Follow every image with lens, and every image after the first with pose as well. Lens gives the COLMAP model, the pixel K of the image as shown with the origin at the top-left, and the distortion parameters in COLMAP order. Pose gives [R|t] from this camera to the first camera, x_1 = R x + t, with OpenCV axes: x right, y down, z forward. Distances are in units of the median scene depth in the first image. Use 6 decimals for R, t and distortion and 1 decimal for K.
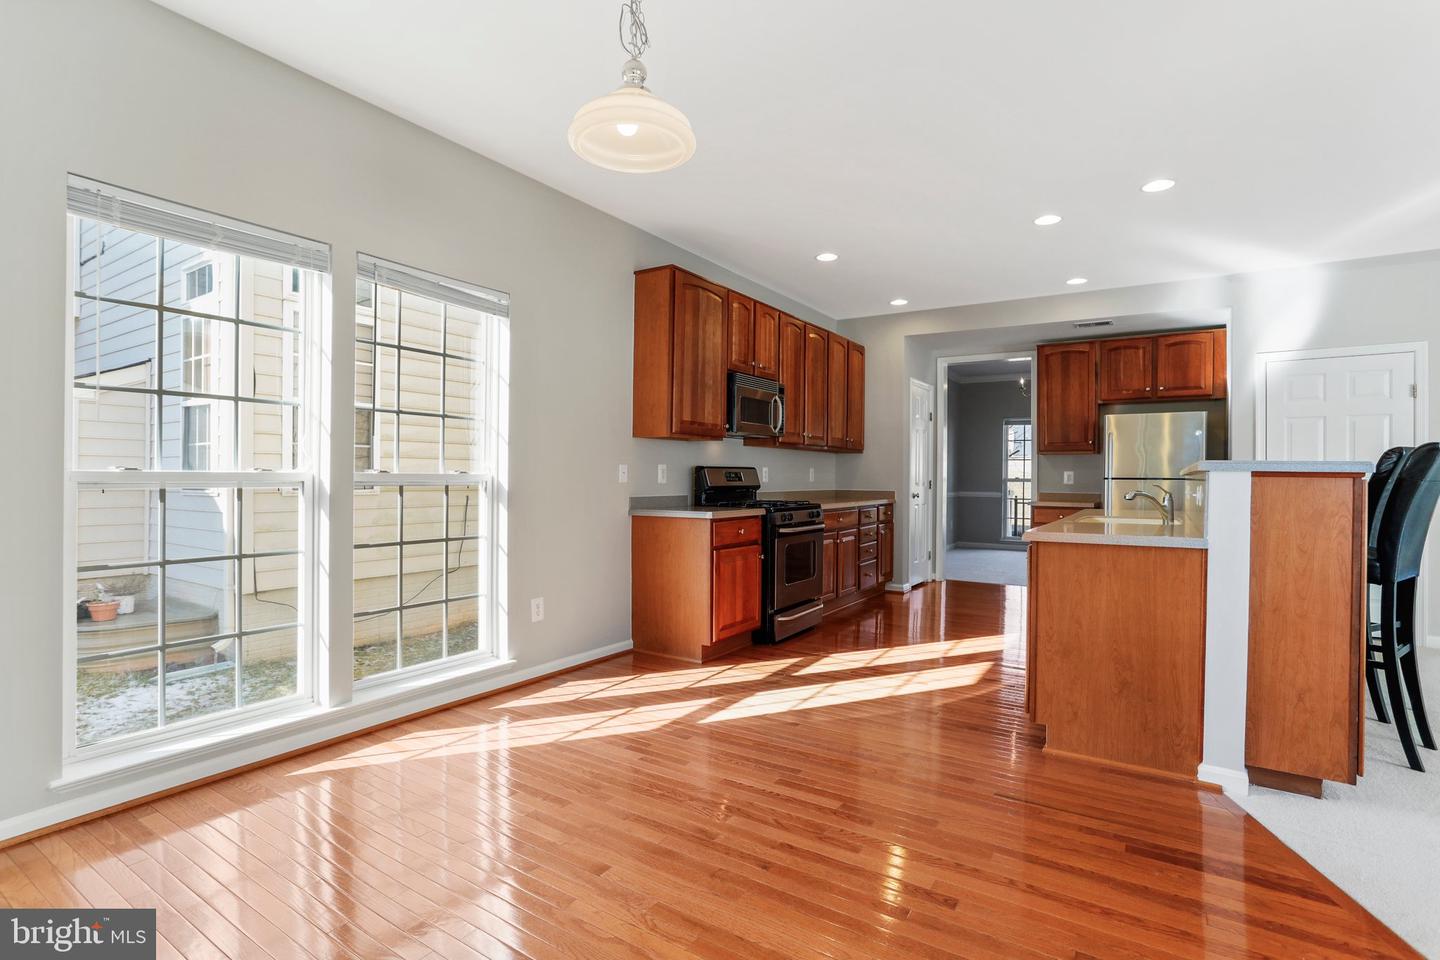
lens RADIAL K [[701.7, 0, 720.4], [0, 701.7, 491.4], [0, 0, 1]] dist [-0.011481, 0.005327]
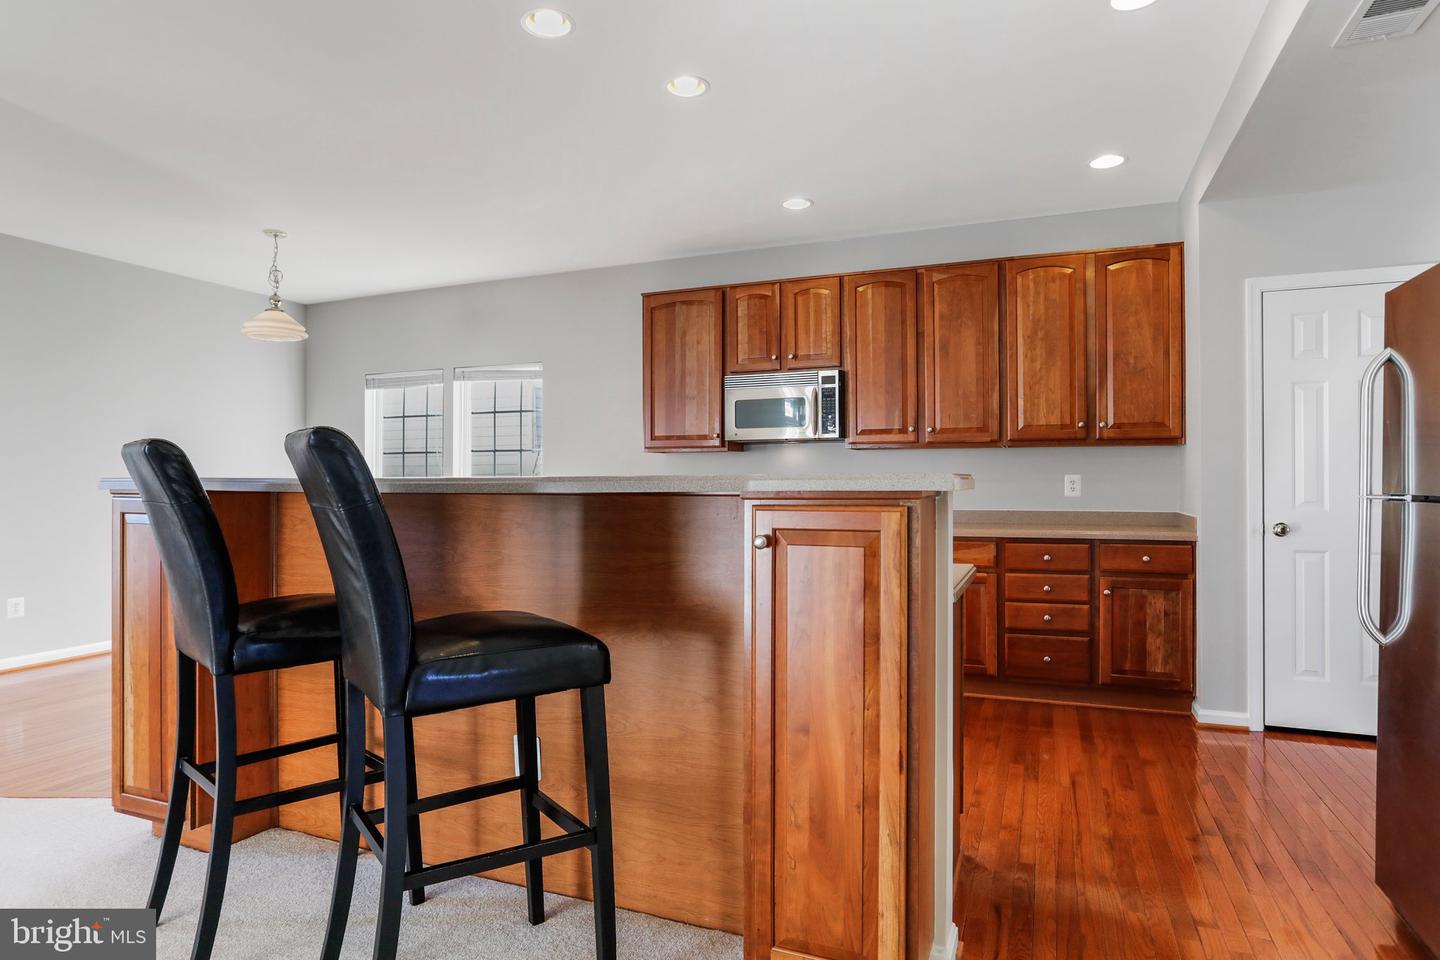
lens RADIAL K [[838.0, 0, 704.3], [0, 838.0, 470.9], [0, 0, 1]] dist [-0.011924, 0.001709]
pose [[0.166292, -0.022691, -0.985815, 1.085508], [-0.002013, 0.999725, -0.023351, -0.016536], [0.986074, 0.005868, 0.166201, 0.778509]]
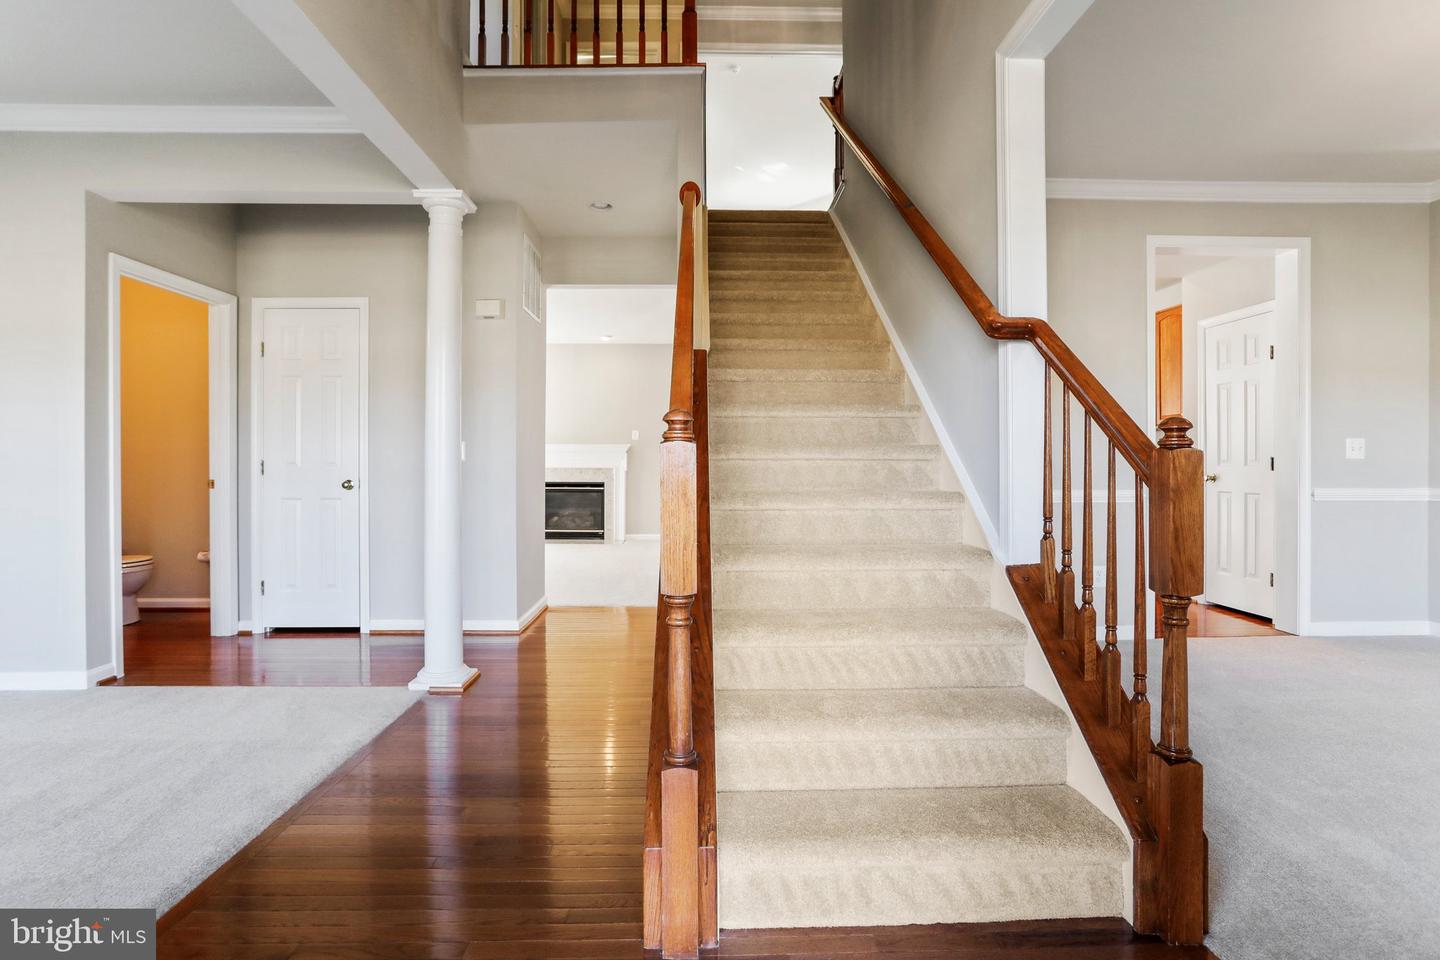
lens RADIAL K [[701.7, 0, 713.4], [0, 701.7, 462.3], [0, 0, 1]] dist [-0.011481, 0.005327]
pose [[-0.829878, -0.007819, -0.557890, 1.609796], [-0.011116, 0.999935, 0.002521, -0.000002], [0.557834, 0.008294, -0.829911, 1.905052]]
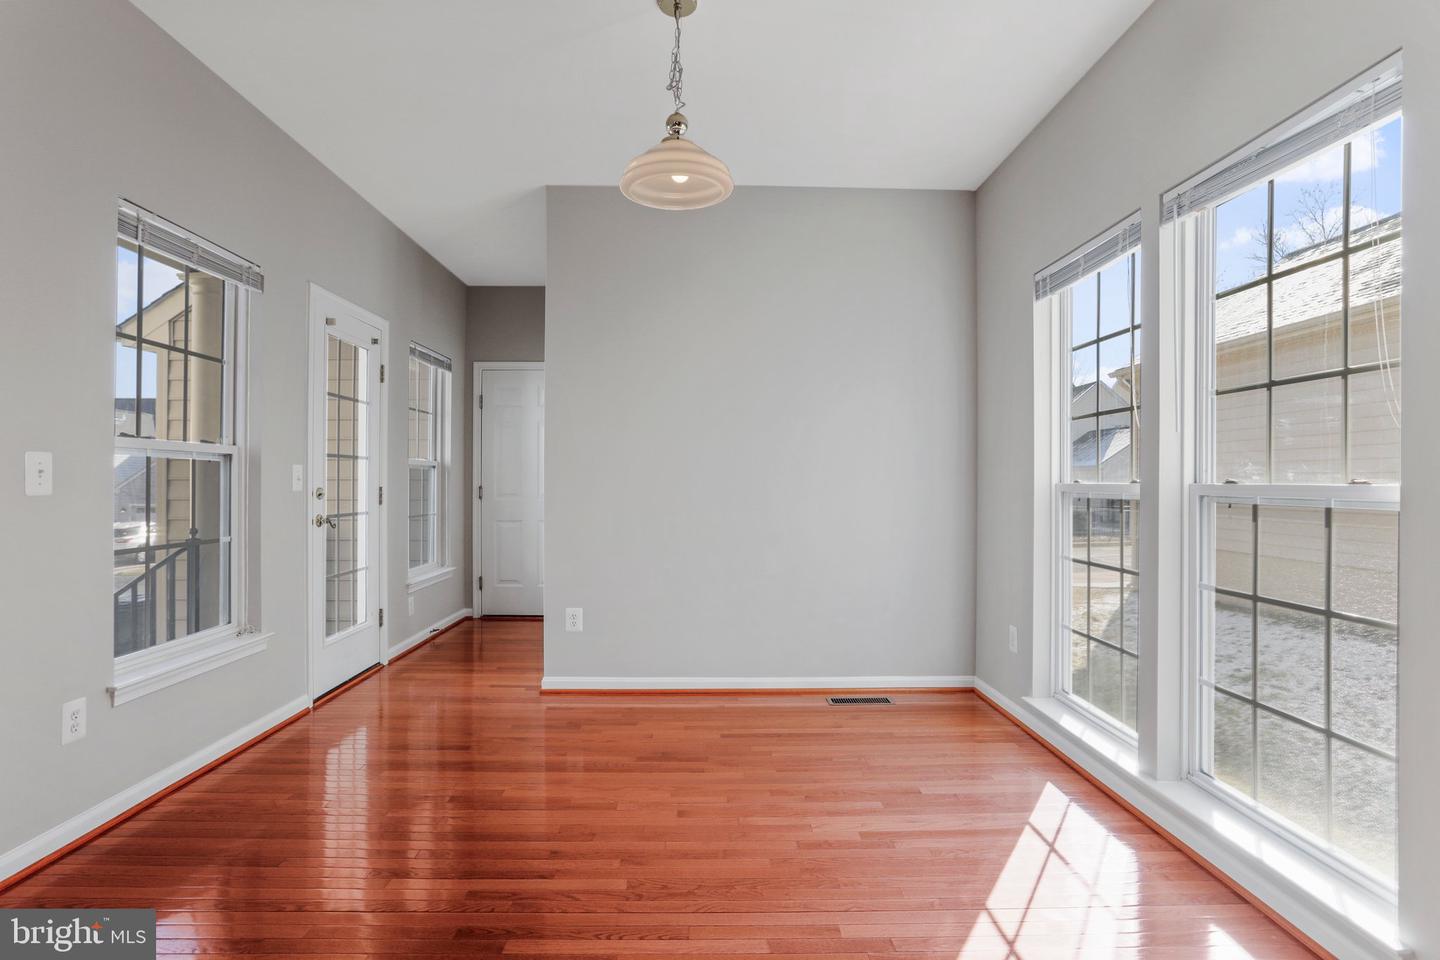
lens RADIAL K [[743.2, 0, 730.1], [0, 743.2, 484.2], [0, 0, 1]] dist [-0.001928, 0.009795]
pose [[-0.819214, -0.007839, -0.573434, 0.205448], [-0.012035, 0.999921, 0.003523, -0.017022], [0.573361, 0.009788, -0.819244, 0.850891]]
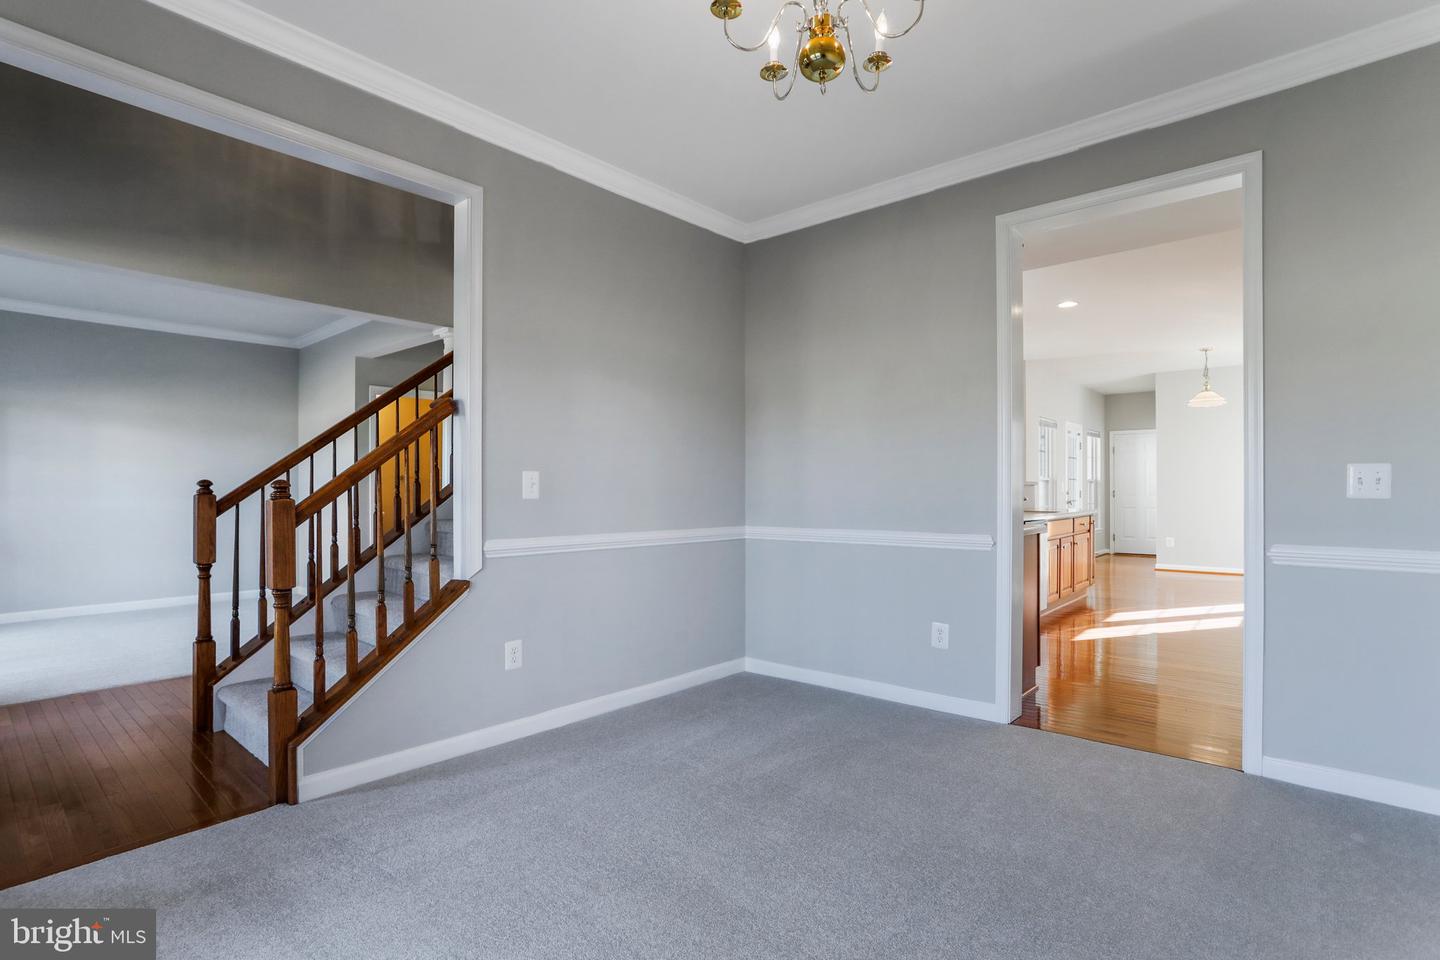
lens RADIAL K [[701.7, 0, 727.7], [0, 701.7, 485.7], [0, 0, 1]] dist [-0.011481, 0.005327]
pose [[-0.991077, -0.005678, 0.133171, 0.849073], [-0.005540, 0.999984, 0.001405, -0.018073], [-0.133177, 0.000655, -0.991092, 2.202865]]
